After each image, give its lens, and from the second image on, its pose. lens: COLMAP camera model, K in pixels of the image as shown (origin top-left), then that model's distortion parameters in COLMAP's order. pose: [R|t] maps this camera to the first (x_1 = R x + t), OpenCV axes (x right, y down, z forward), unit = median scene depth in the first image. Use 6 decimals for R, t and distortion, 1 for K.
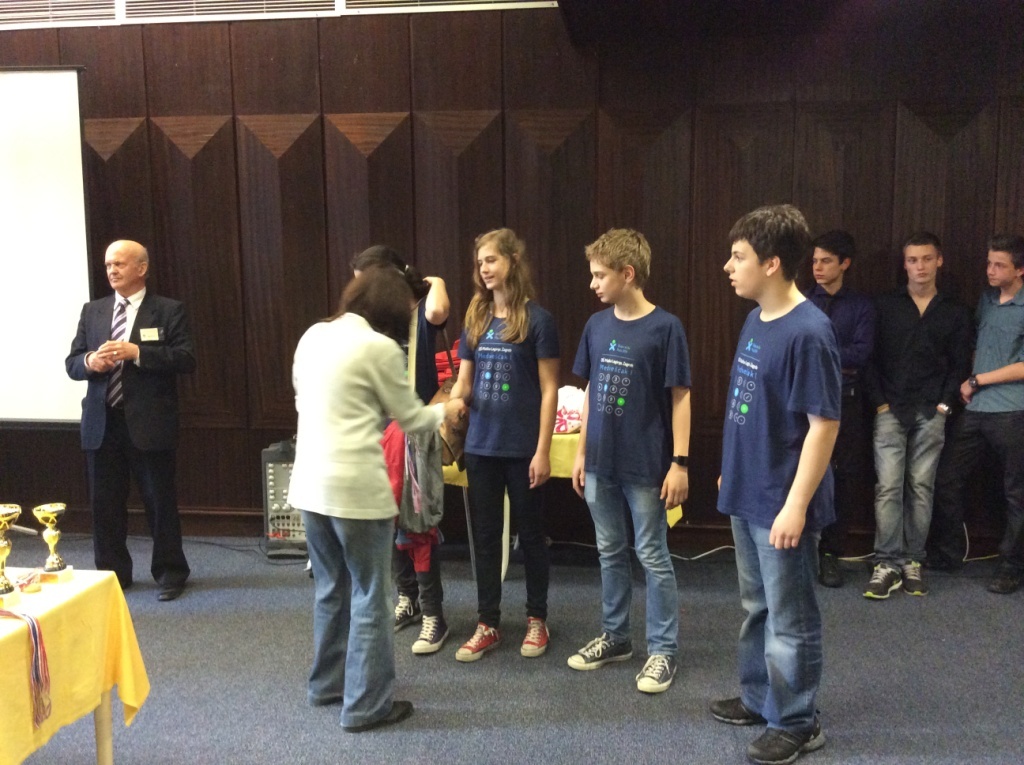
lens RADIAL K [[946.5, 0, 510.3], [0, 946.5, 386.8], [0, 0, 1]] dist [0.126447, -0.252150]
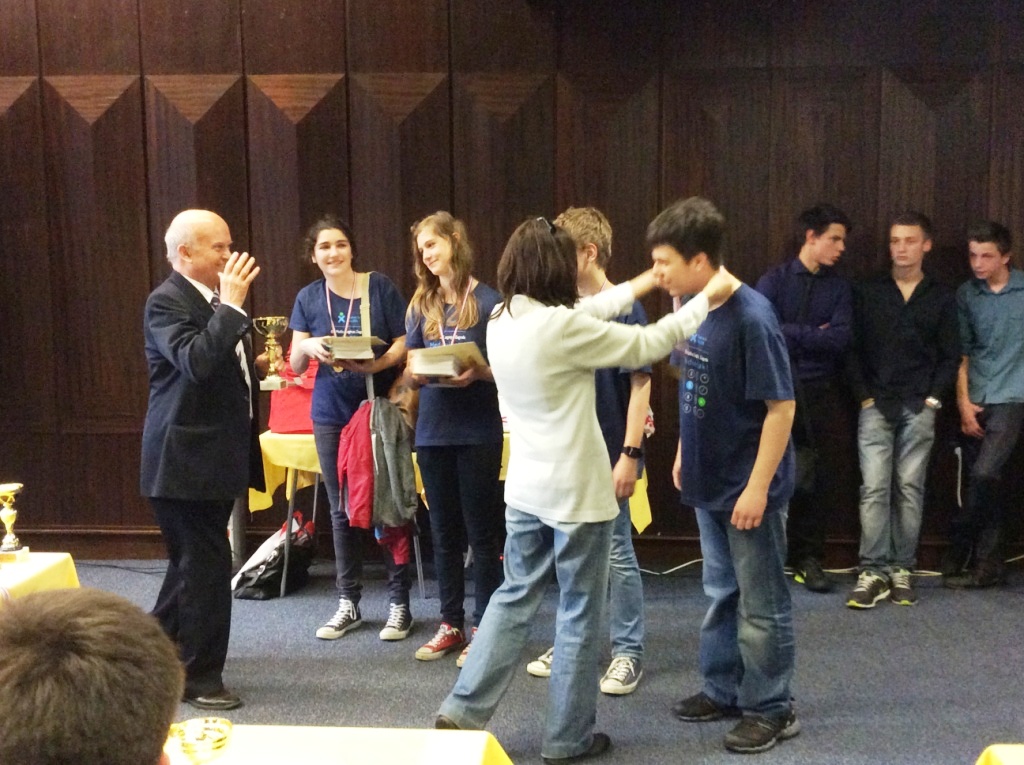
lens RADIAL K [[1243.5, 0, 512.0], [0, 1243.5, 382.5], [0, 0, 1]] dist [0.080726, -0.052102]
pose [[0.998590, -0.004654, 0.052880, -0.014347], [0.005713, 0.999786, -0.019885, 0.025345], [-0.052776, 0.020159, 0.998403, -0.178725]]
